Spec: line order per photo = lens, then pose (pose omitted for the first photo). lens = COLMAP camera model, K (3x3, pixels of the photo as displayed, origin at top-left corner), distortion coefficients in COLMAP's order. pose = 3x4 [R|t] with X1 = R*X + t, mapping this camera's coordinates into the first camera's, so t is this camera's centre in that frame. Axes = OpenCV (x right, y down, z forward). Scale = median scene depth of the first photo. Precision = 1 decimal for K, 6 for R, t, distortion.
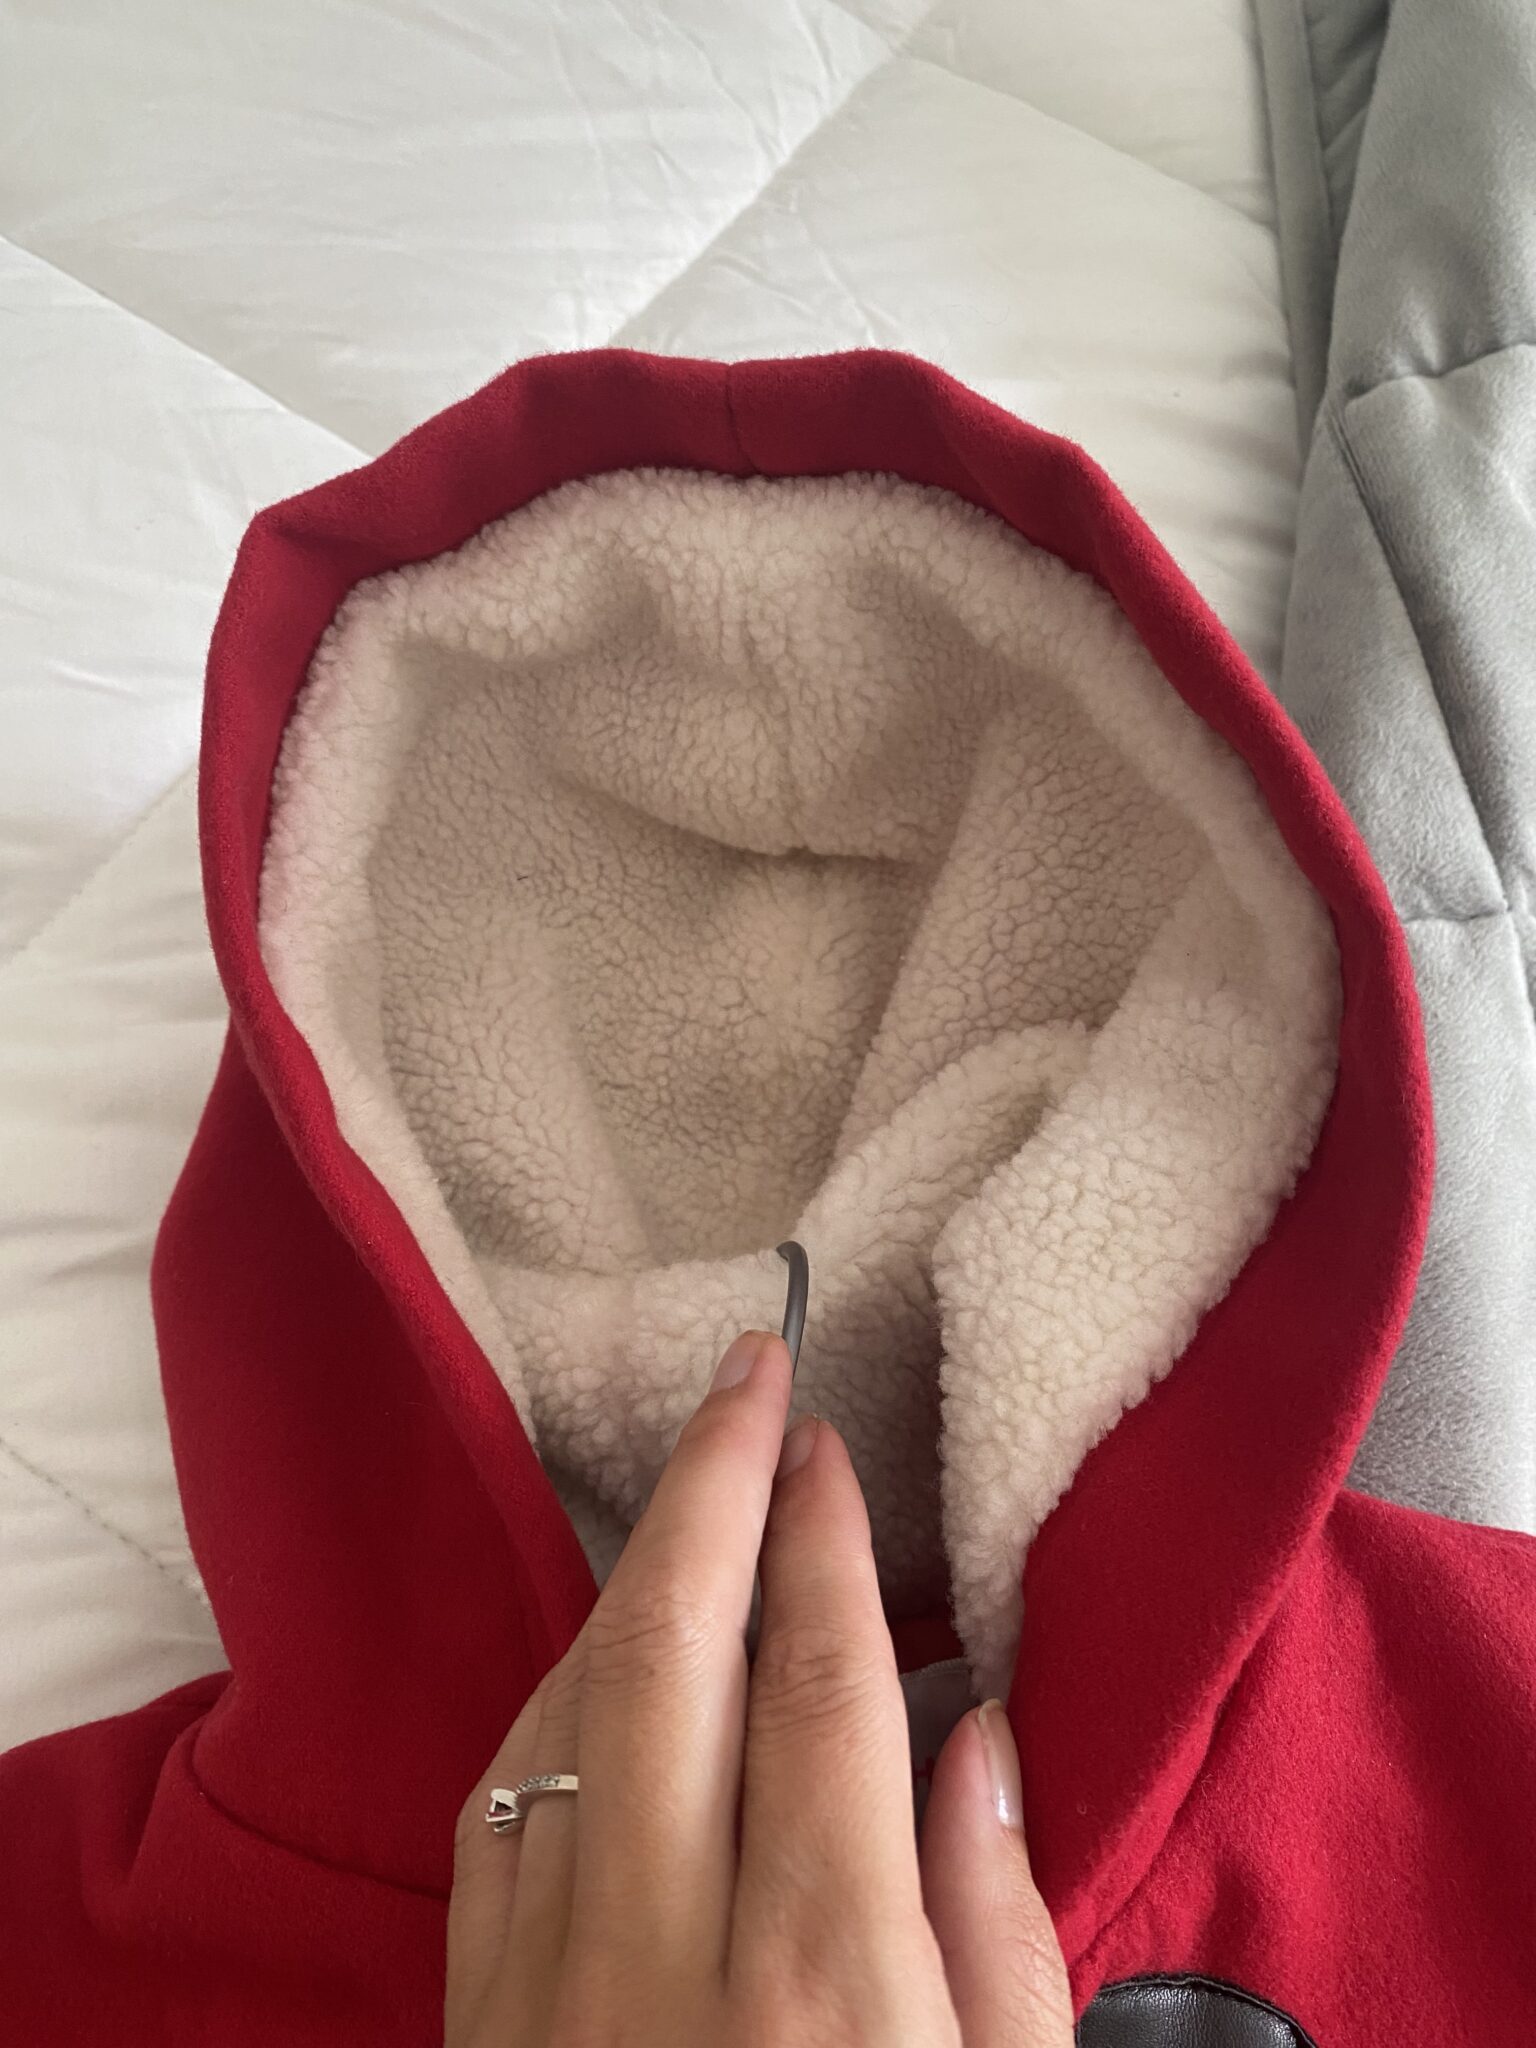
lens RADIAL K [[1573.7, 0, 765.7], [0, 1573.7, 1053.3], [0, 0, 1]] dist [0.009841, 0.005566]
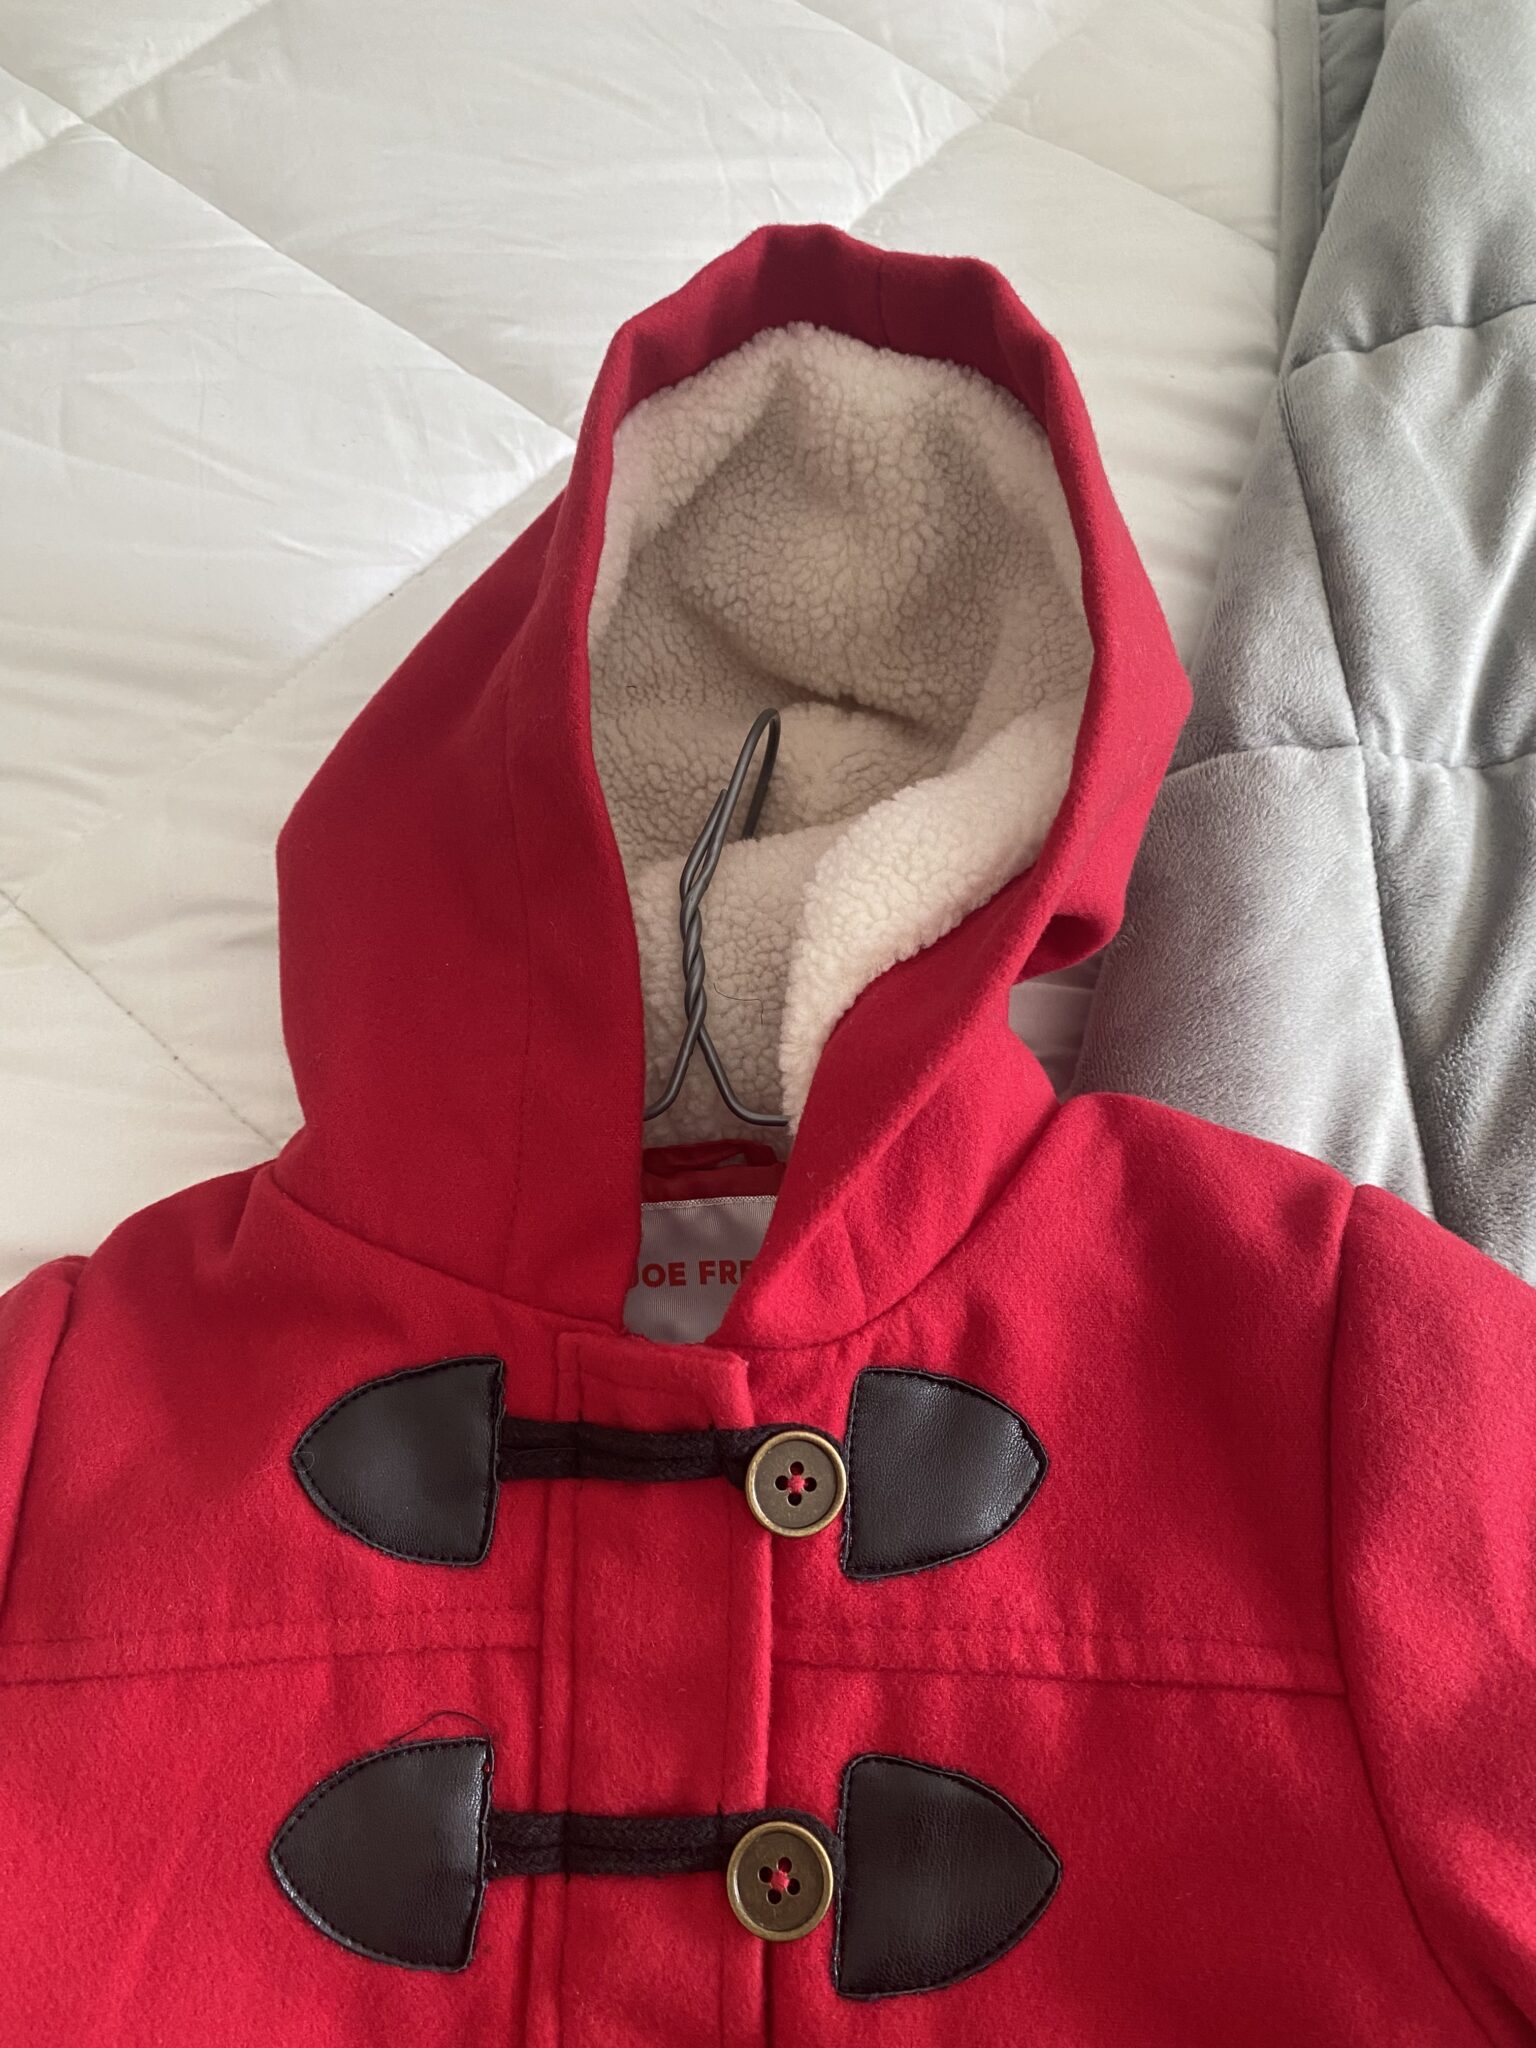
lens RADIAL K [[1538.1, 0, 768.0], [0, 1538.1, 1024.0], [0, 0, 1]] dist [0.019135, 0.003108]
pose [[0.990996, 0.066103, -0.116437, 0.138271], [-0.073755, 0.995304, -0.062688, 0.204096], [0.111746, 0.070712, 0.991218, -0.212354]]
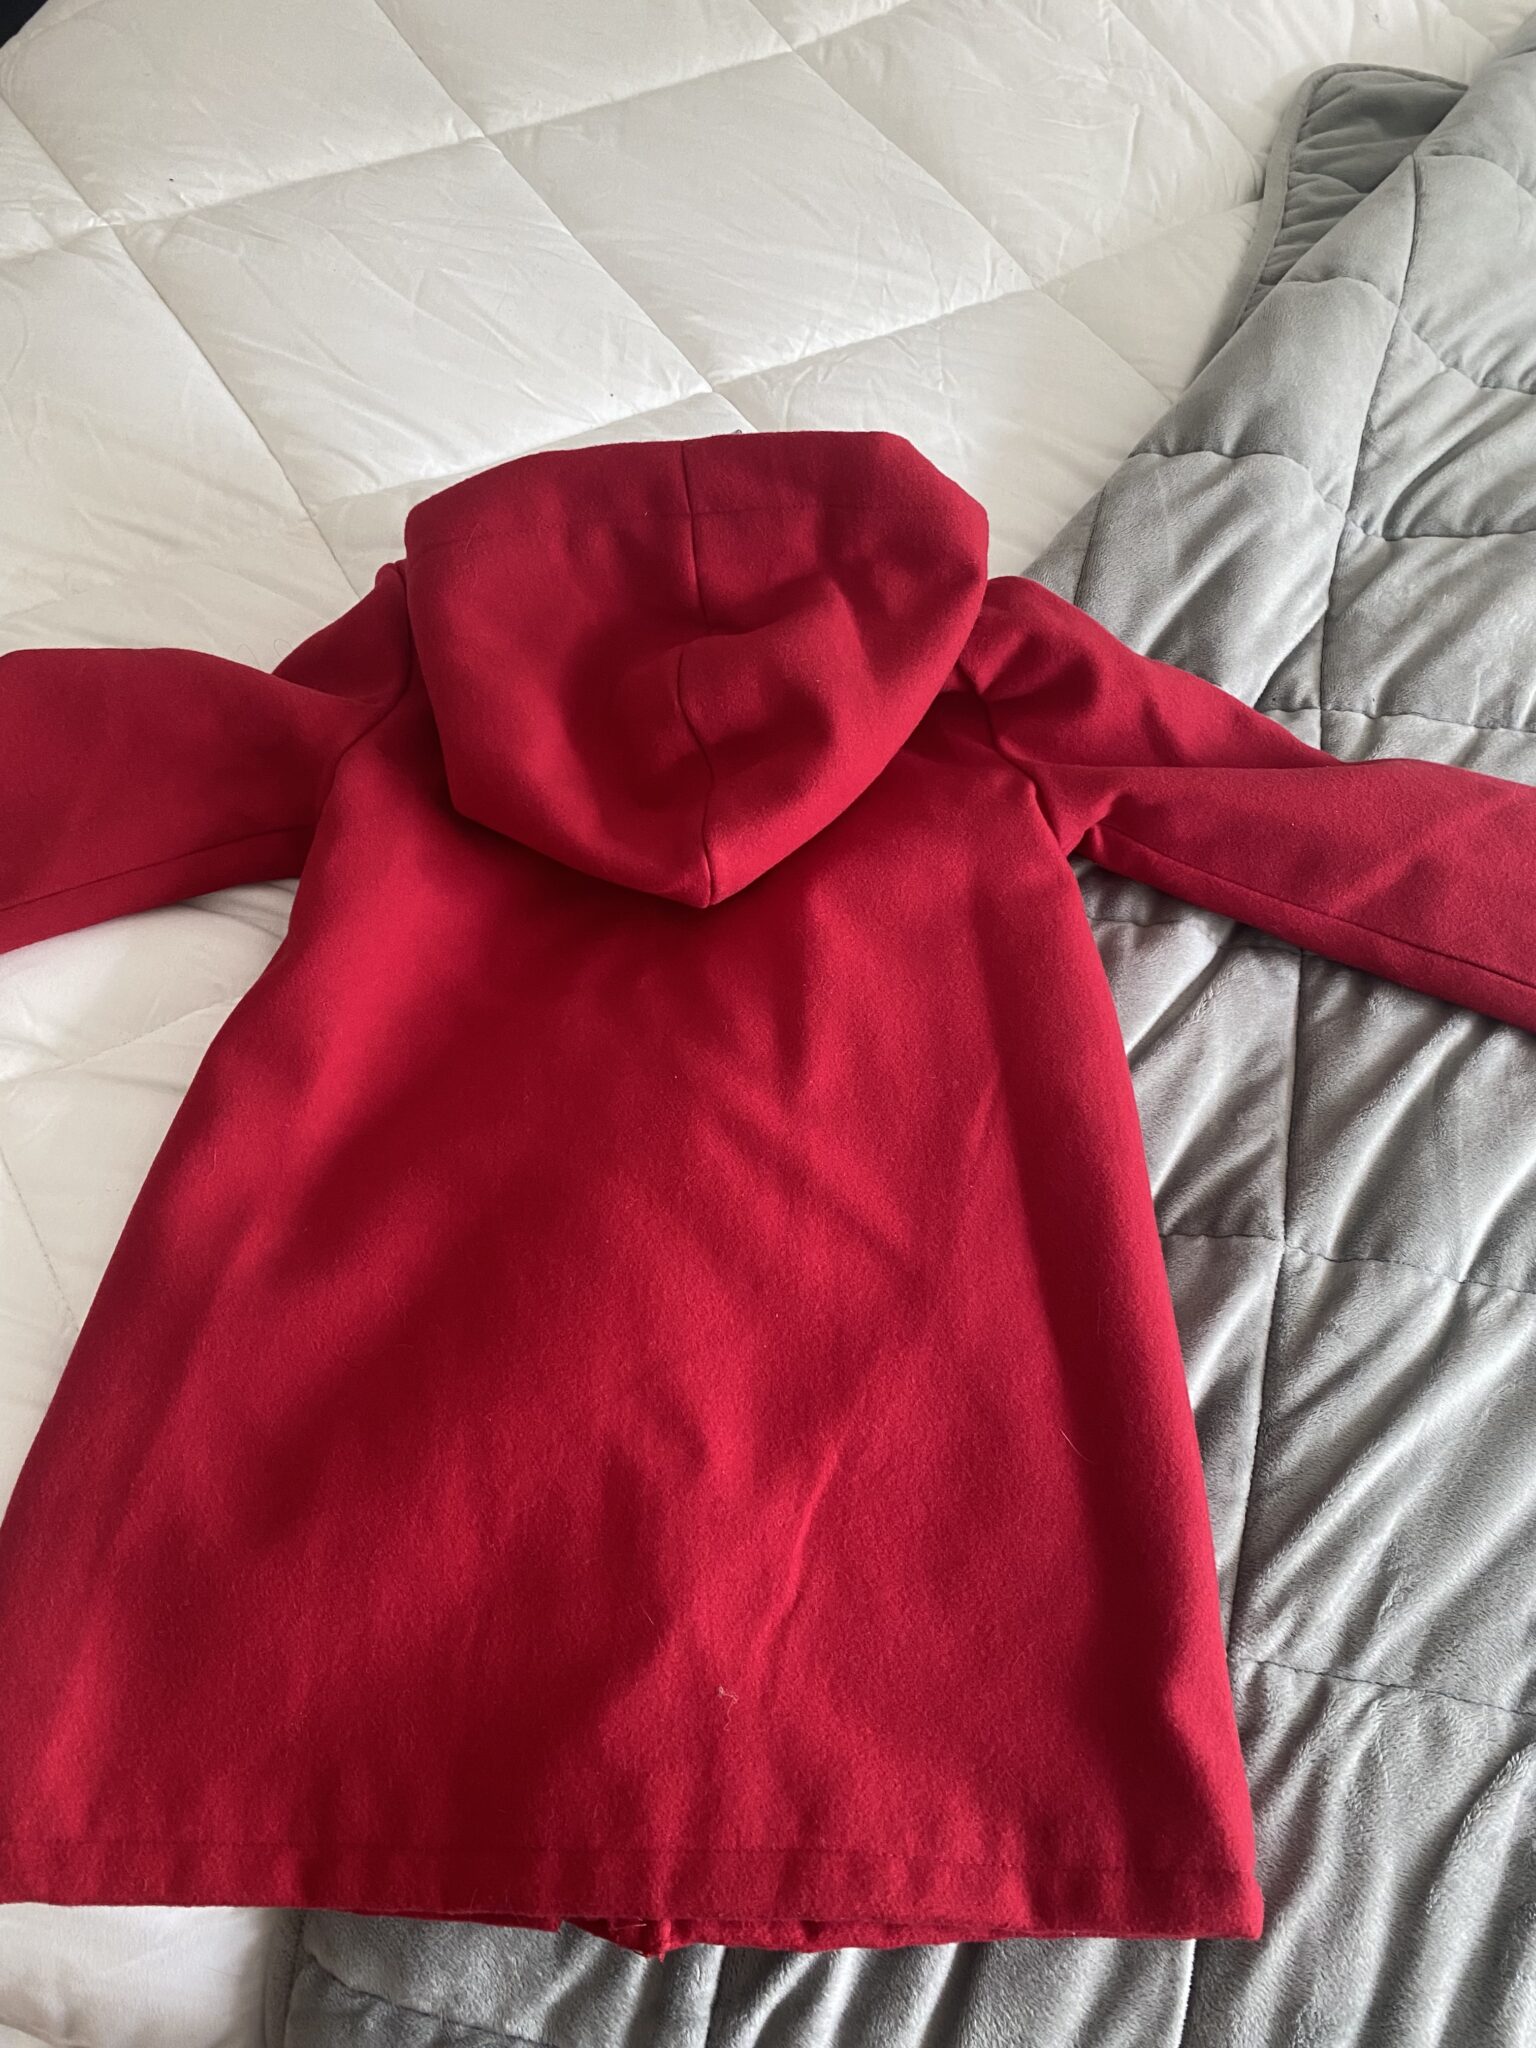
lens RADIAL K [[1557.7, 0, 768.0], [0, 1557.7, 1024.0], [0, 0, 1]] dist [0.000652, 0.000893]
pose [[0.921414, 0.346885, -0.175120, 0.556661], [-0.371840, 0.917961, -0.138143, 0.730492], [0.112833, 0.192403, 0.974807, -0.903456]]
